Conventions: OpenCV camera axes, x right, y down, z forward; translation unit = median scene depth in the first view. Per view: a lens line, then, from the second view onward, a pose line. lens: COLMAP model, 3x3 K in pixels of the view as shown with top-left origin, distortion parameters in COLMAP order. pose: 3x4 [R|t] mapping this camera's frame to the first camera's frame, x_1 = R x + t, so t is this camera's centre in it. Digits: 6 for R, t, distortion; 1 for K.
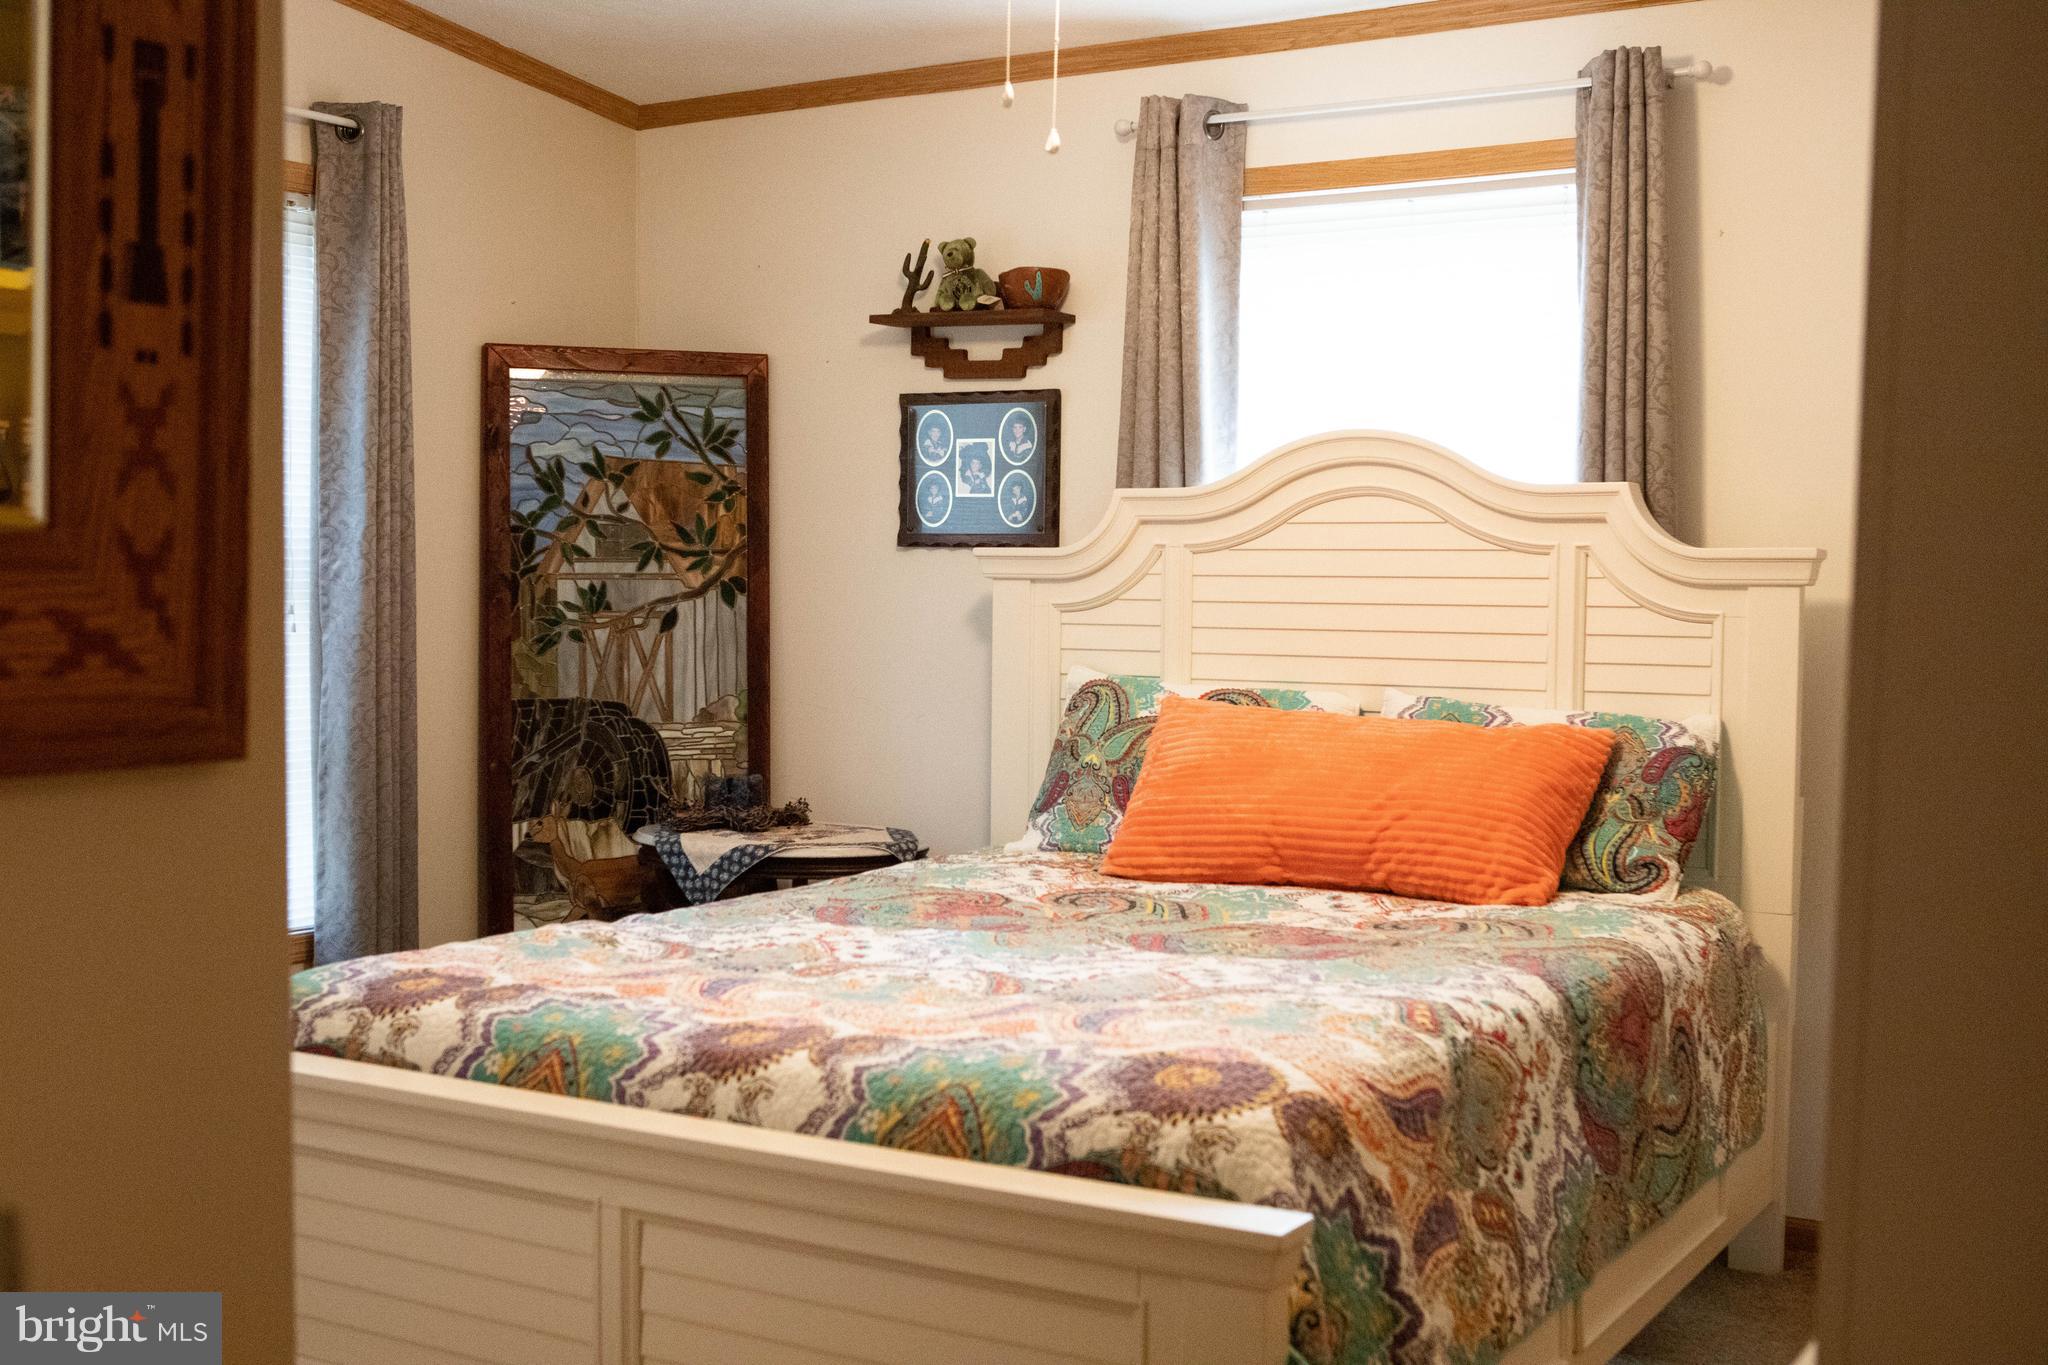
lens RADIAL K [[2458.7, 0, 1024.0], [0, 2458.7, 682.5], [0, 0, 1]] dist [-0.013306, -0.007177]
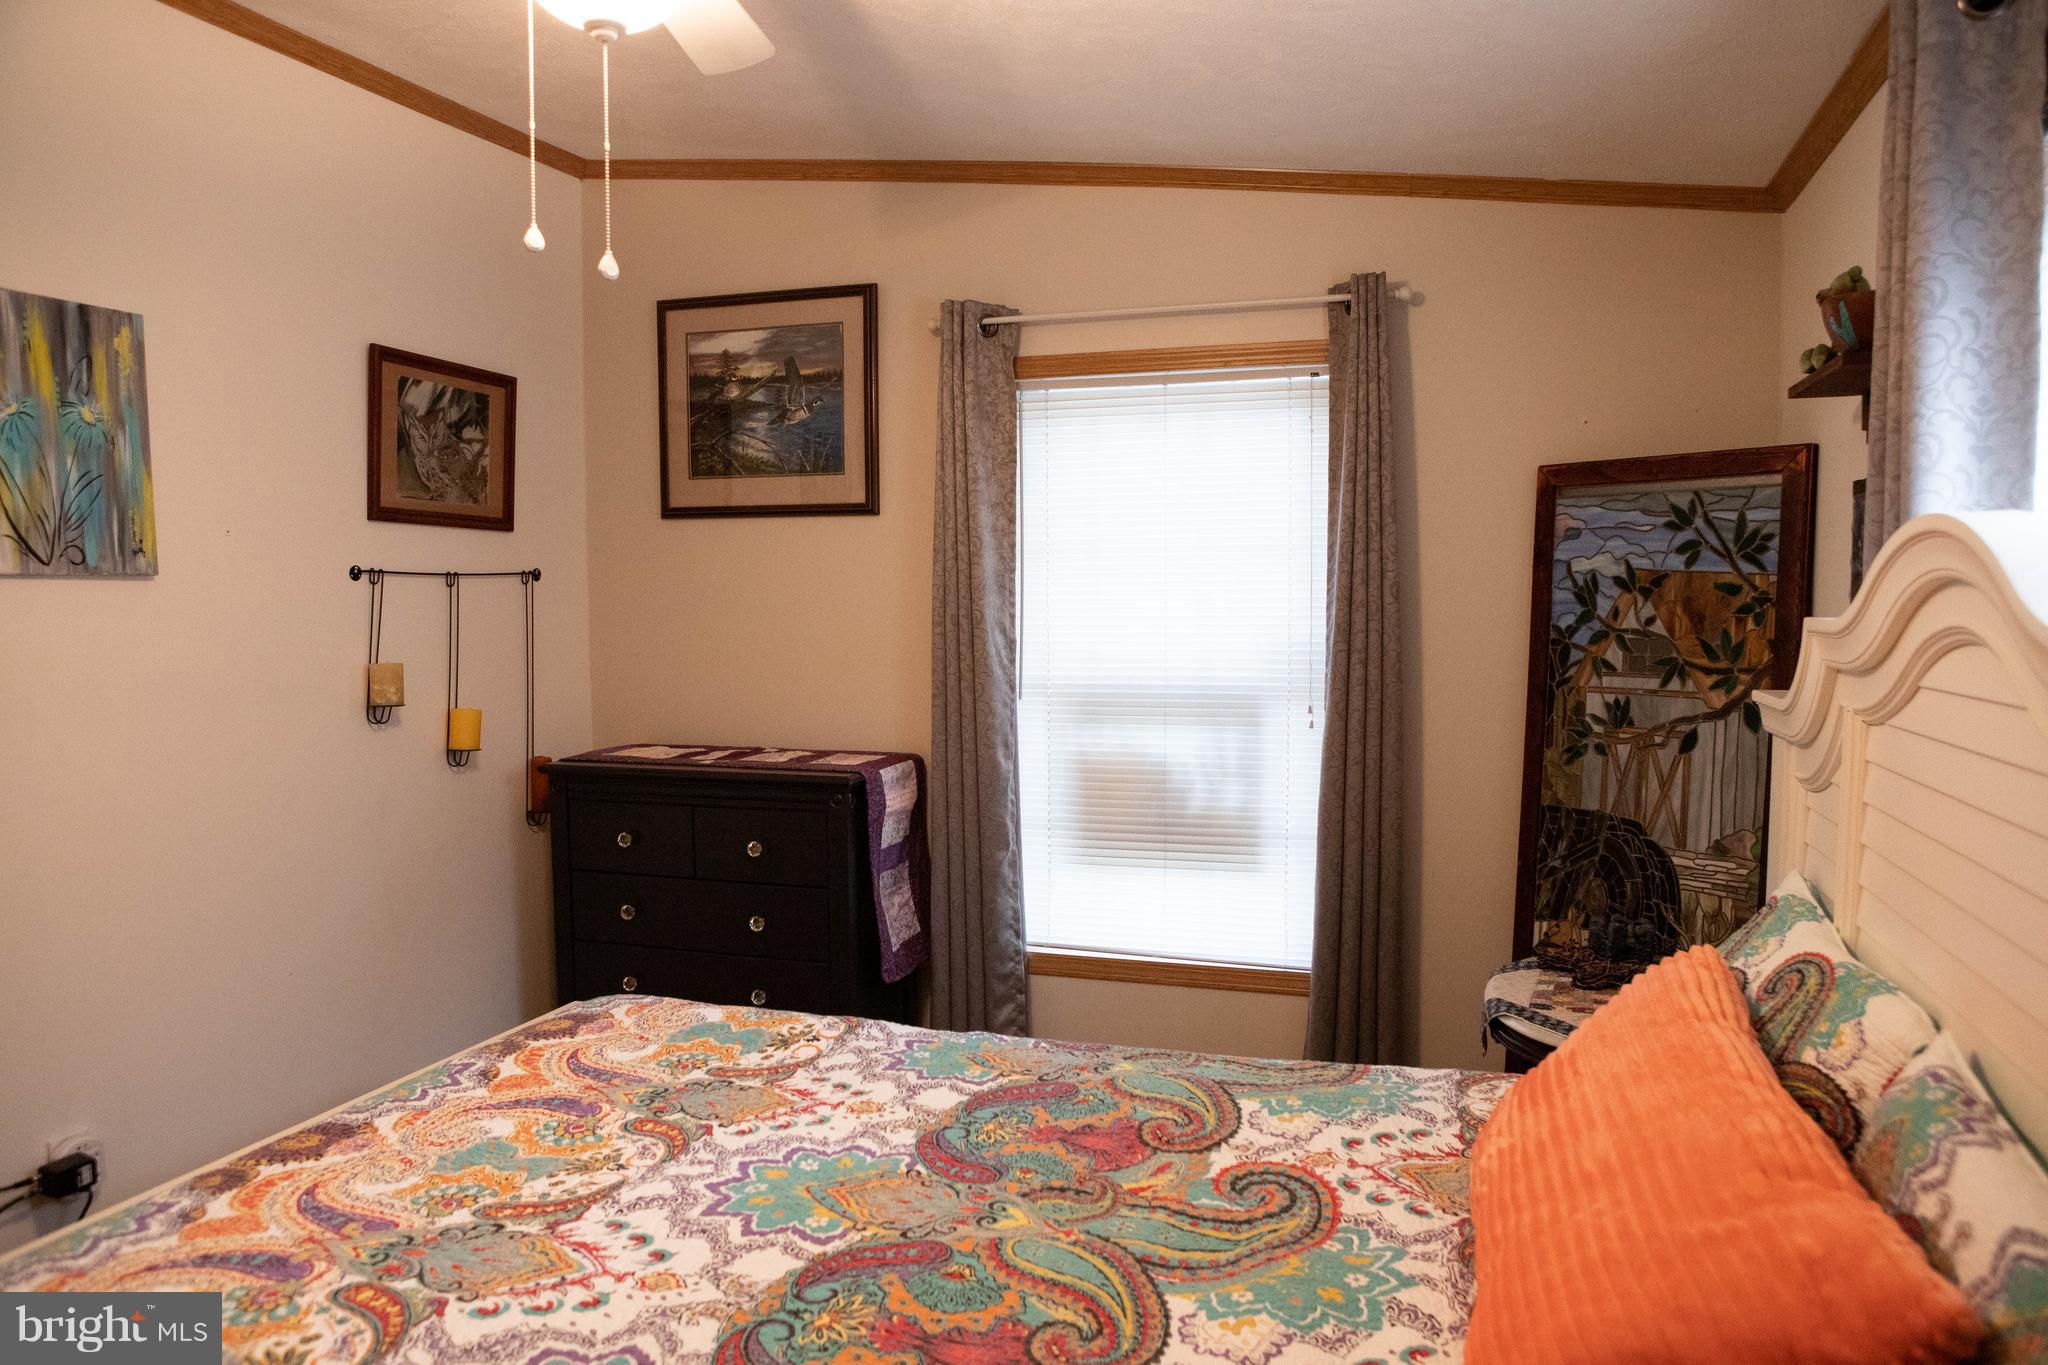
lens RADIAL K [[1408.1, 0, 1031.5], [0, 1408.1, 688.5], [0, 0, 1]] dist [-0.088300, 0.060328]
pose [[0.235791, 0.058043, -0.970069, 0.310888], [-0.035344, 0.998067, 0.051128, -0.064281], [0.971161, 0.022231, 0.237387, 0.637522]]
